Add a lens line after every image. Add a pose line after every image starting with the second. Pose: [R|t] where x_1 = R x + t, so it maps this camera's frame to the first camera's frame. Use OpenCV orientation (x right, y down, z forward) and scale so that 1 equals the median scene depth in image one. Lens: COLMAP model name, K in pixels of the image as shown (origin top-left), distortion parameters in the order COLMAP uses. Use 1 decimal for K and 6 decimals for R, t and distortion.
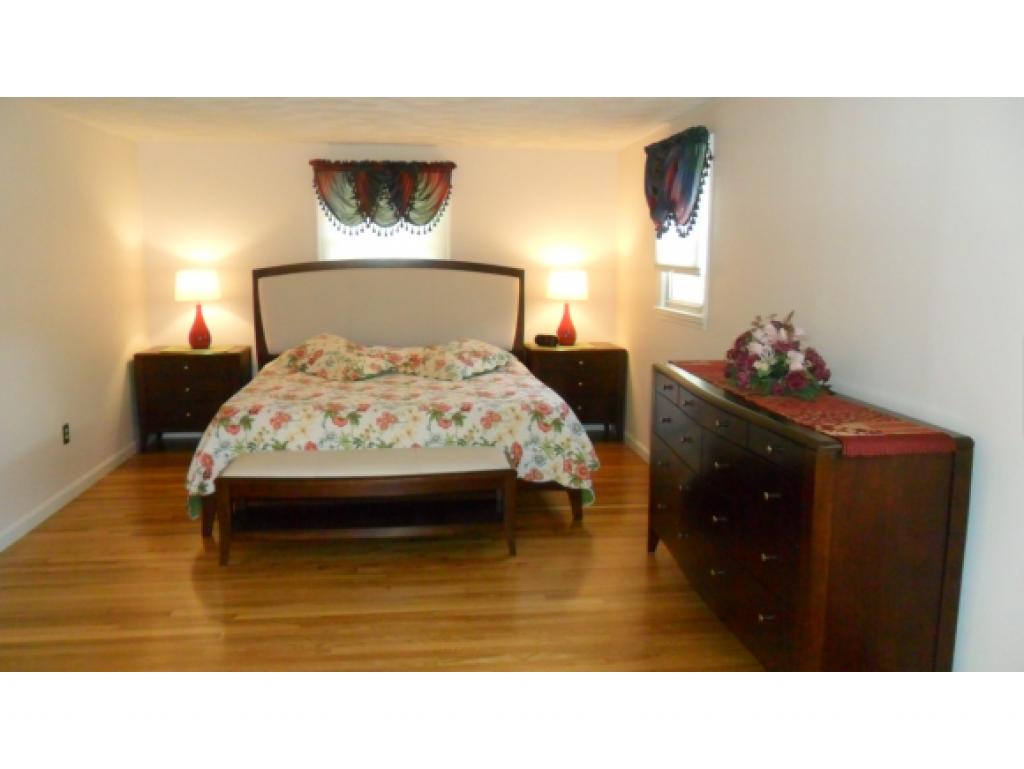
lens RADIAL K [[847.1, 0, 507.6], [0, 847.1, 388.4], [0, 0, 1]] dist [-0.049249, 0.050659]
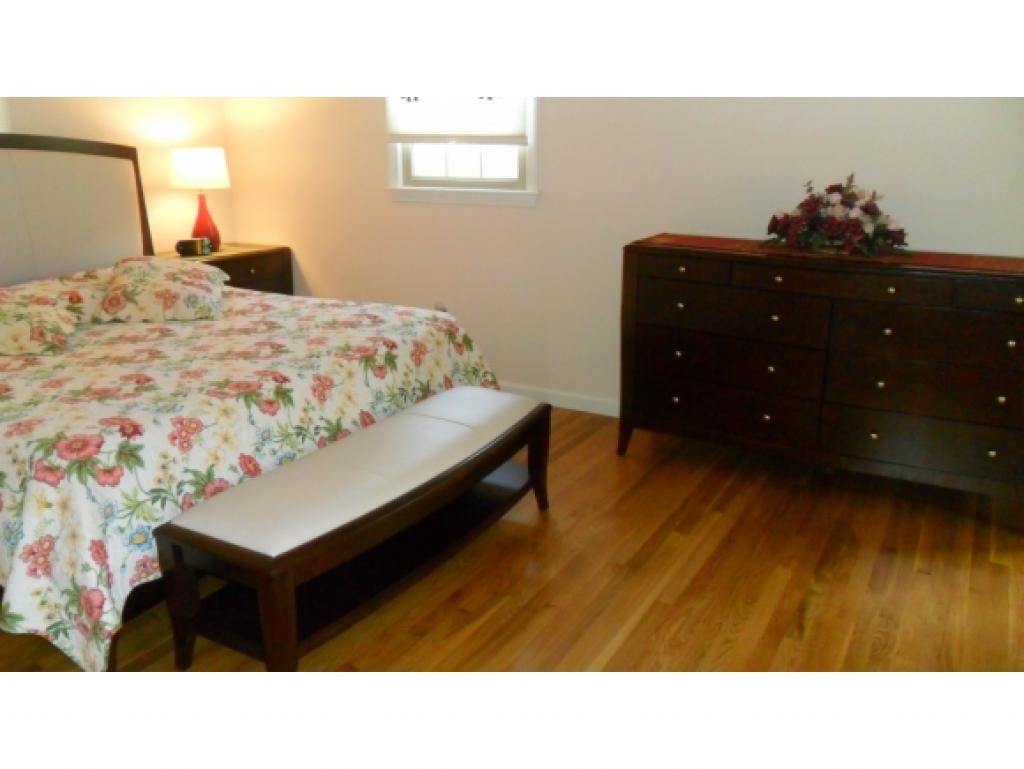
lens RADIAL K [[847.1, 0, 507.6], [0, 847.1, 388.4], [0, 0, 1]] dist [-0.049249, 0.050659]
pose [[0.594904, -0.238639, 0.767555, -0.539497], [0.131497, 0.970941, 0.199954, -0.068539], [-0.792968, -0.018022, 0.608997, 0.499072]]
